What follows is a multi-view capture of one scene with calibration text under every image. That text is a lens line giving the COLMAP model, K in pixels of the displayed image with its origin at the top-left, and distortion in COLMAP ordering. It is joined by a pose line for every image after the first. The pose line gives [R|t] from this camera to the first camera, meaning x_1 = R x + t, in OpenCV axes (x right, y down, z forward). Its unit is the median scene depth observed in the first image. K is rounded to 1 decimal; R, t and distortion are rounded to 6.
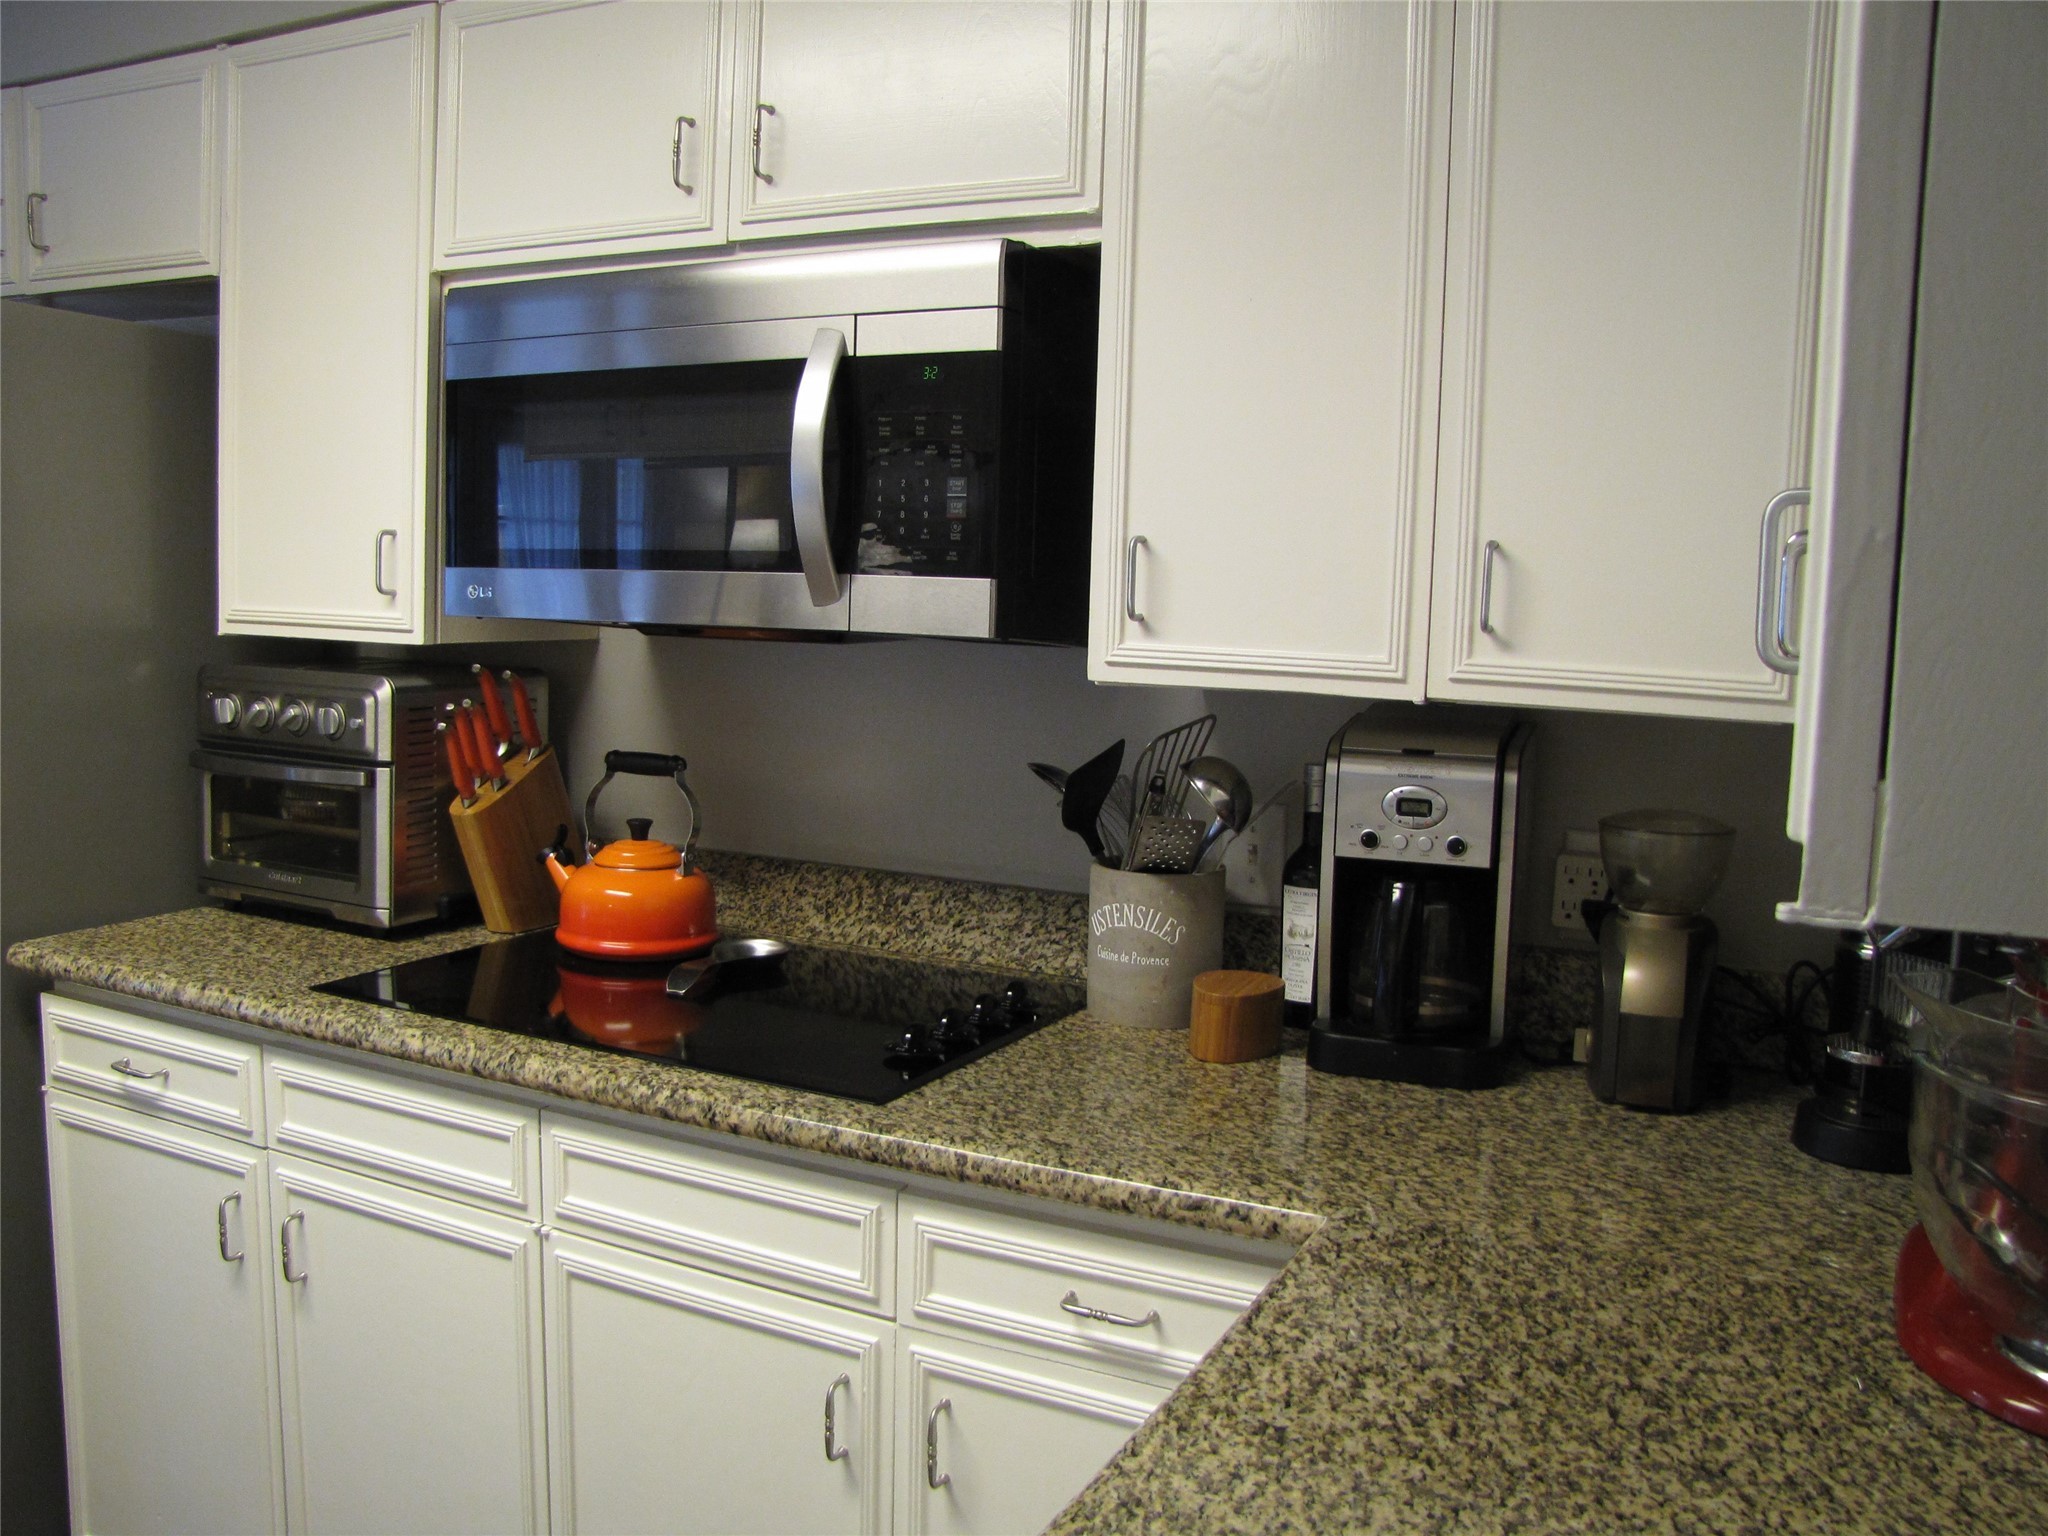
lens RADIAL K [[1724.3, 0, 1023.0], [0, 1724.3, 768.1], [0, 0, 1]] dist [-0.156694, 0.119724]
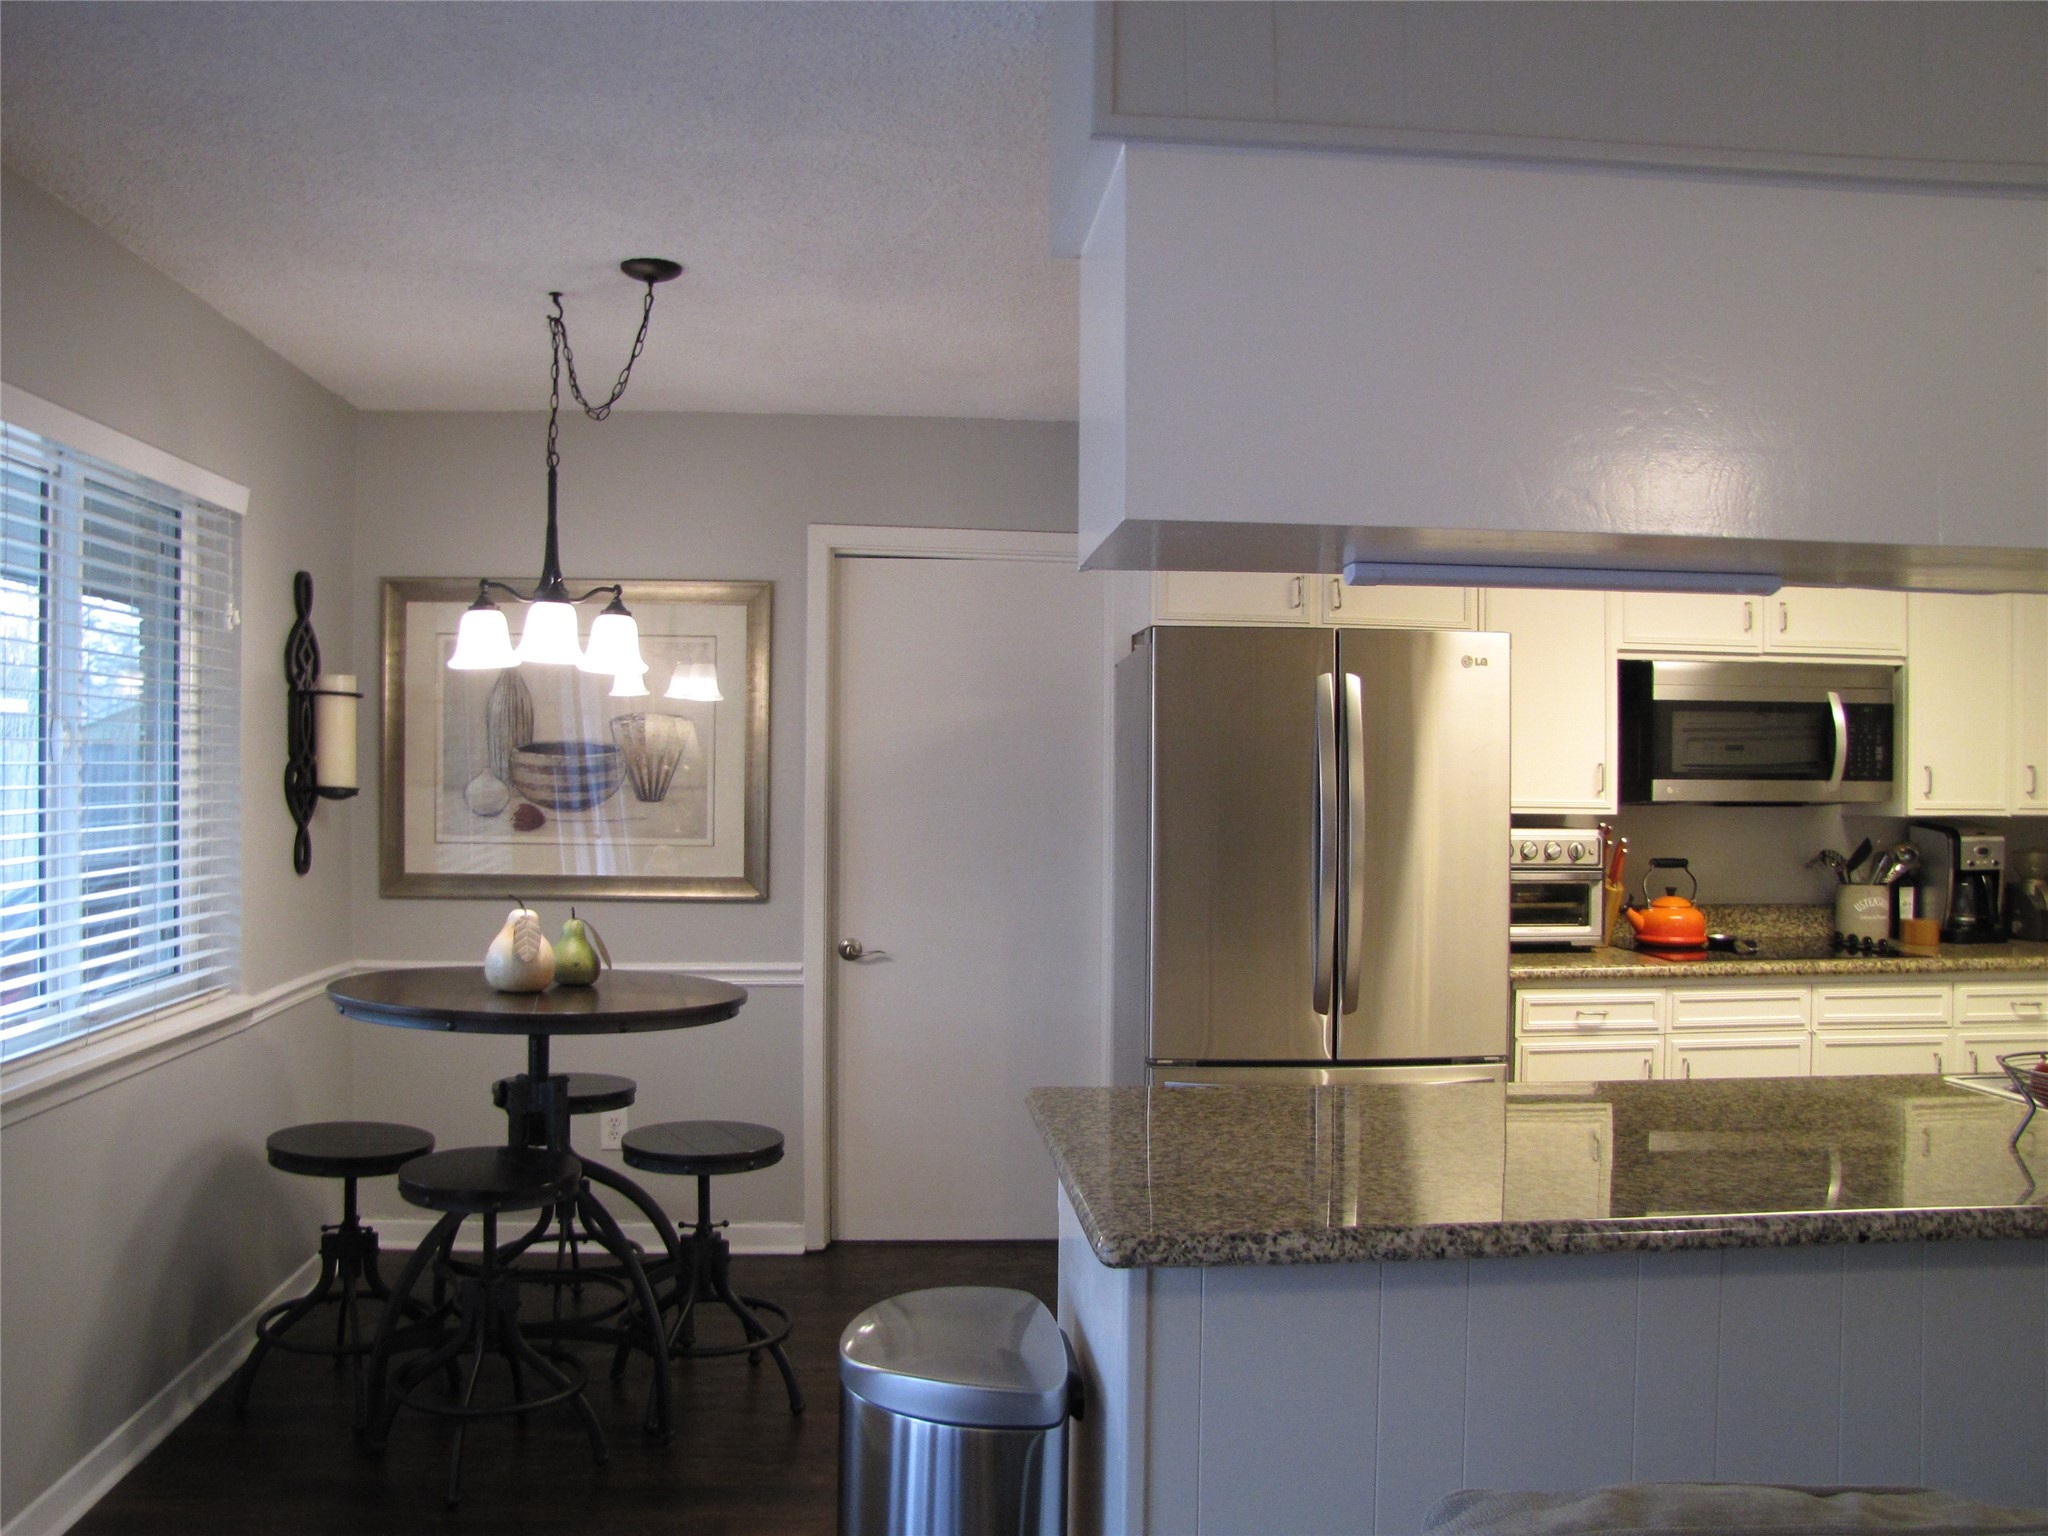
lens RADIAL K [[1724.3, 0, 1024.5], [0, 1724.3, 768.8], [0, 0, 1]] dist [-0.156694, 0.119724]
pose [[0.850097, -0.027028, 0.525931, -2.471576], [0.075423, 0.994635, -0.070797, -0.039119], [-0.521196, 0.099852, 0.847575, -0.560350]]
